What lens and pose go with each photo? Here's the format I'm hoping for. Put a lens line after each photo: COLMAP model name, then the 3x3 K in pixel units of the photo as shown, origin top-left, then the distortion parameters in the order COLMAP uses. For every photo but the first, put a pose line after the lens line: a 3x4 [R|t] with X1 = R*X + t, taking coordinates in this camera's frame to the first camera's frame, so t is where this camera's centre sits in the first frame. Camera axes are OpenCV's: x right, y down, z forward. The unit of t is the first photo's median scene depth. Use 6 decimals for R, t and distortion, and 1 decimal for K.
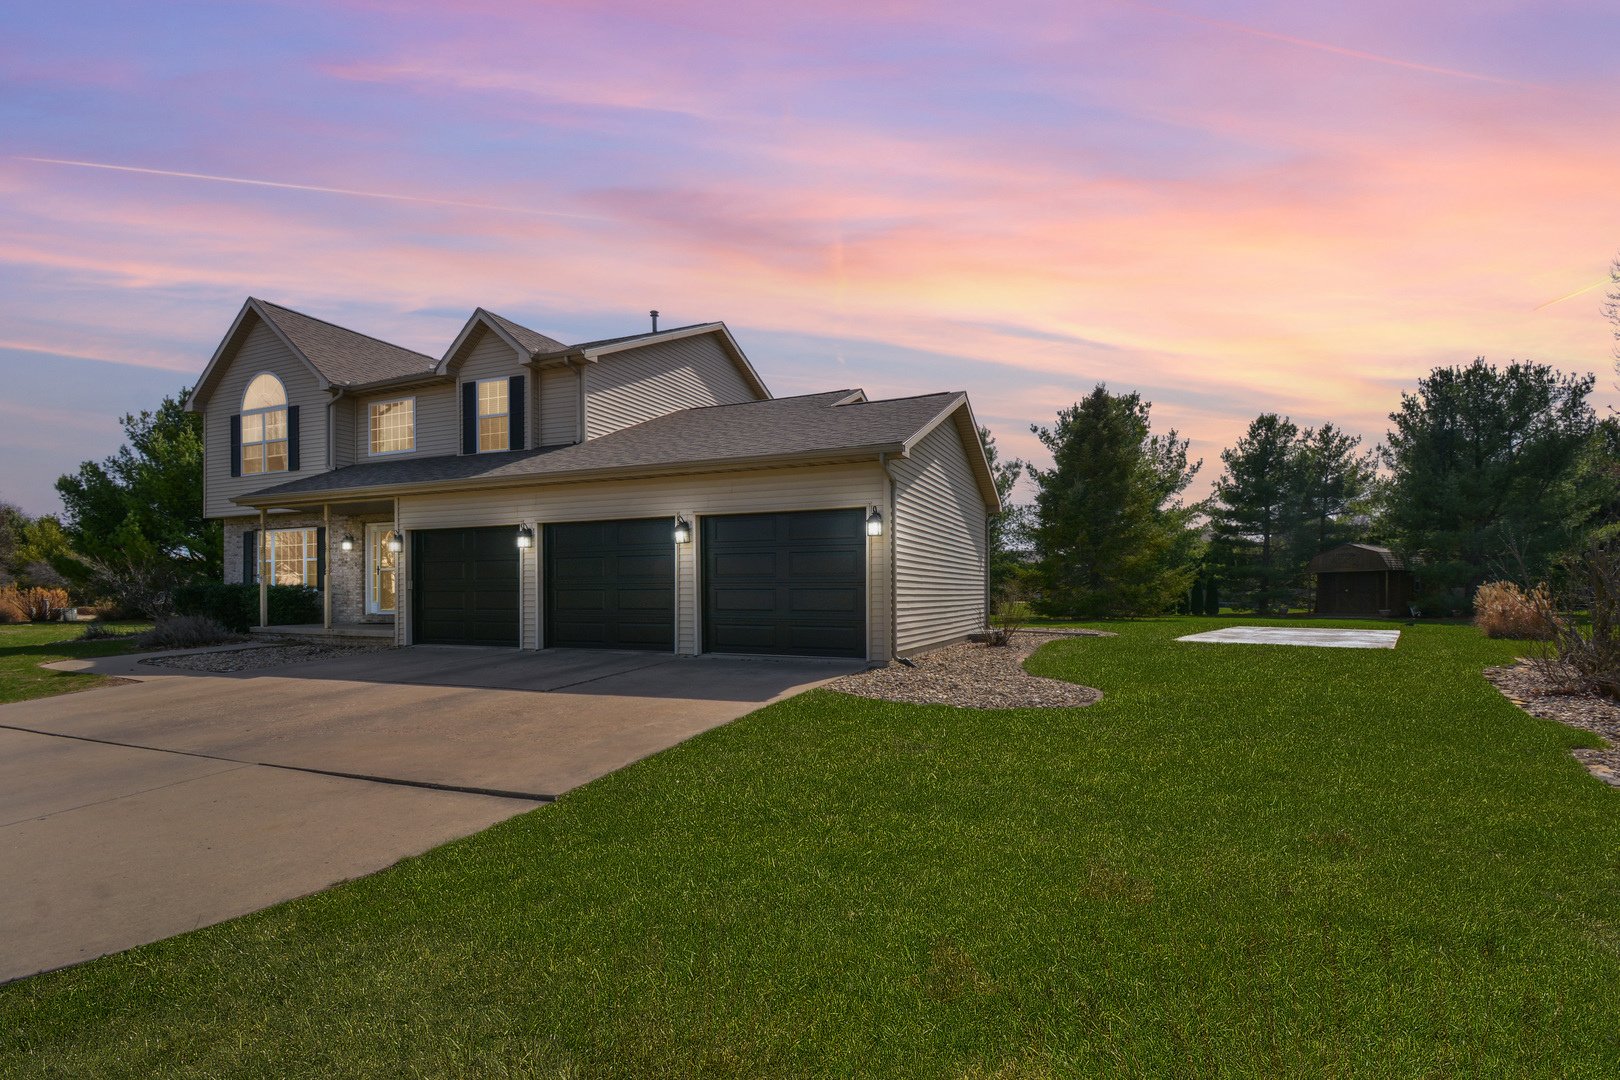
lens RADIAL K [[736.4, 0, 830.3], [0, 736.4, 591.2], [0, 0, 1]] dist [-0.005503, -0.000765]
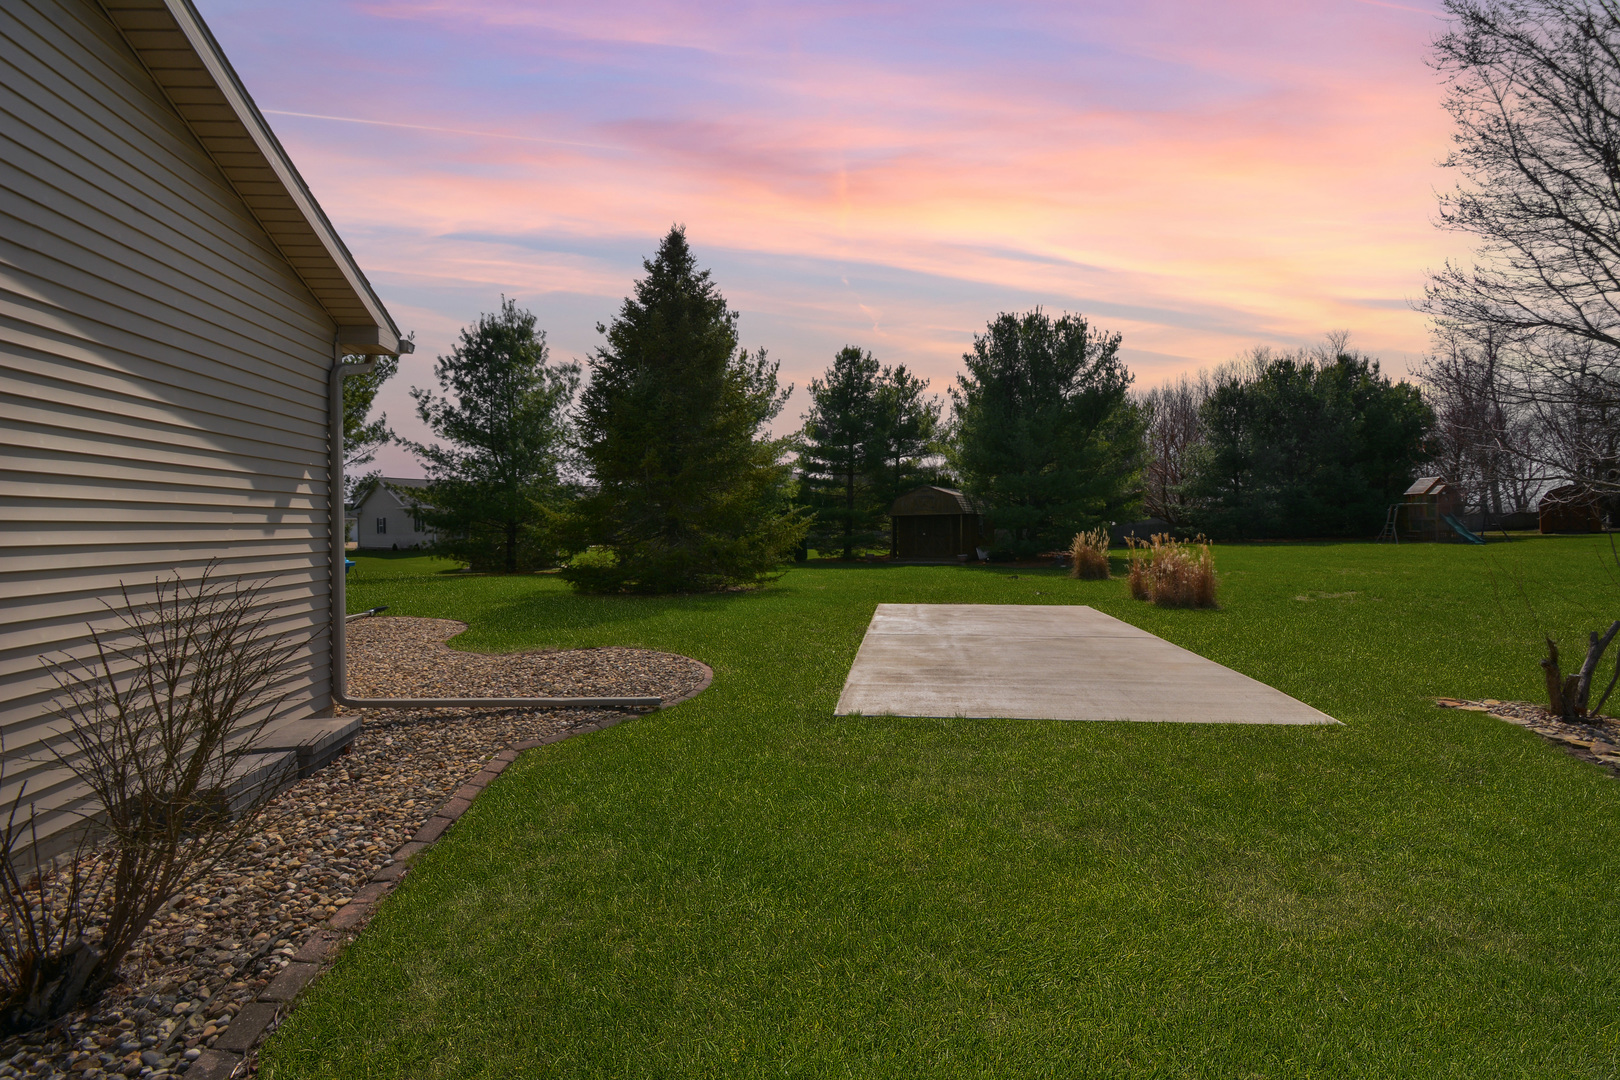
lens RADIAL K [[736.4, 0, 812.8], [0, 736.4, 532.5], [0, 0, 1]] dist [-0.005503, -0.000765]
pose [[0.865706, -0.005338, 0.500525, 0.084869], [0.002672, 0.999978, 0.006043, -0.009185], [-0.500546, -0.003894, 0.865701, 0.224248]]
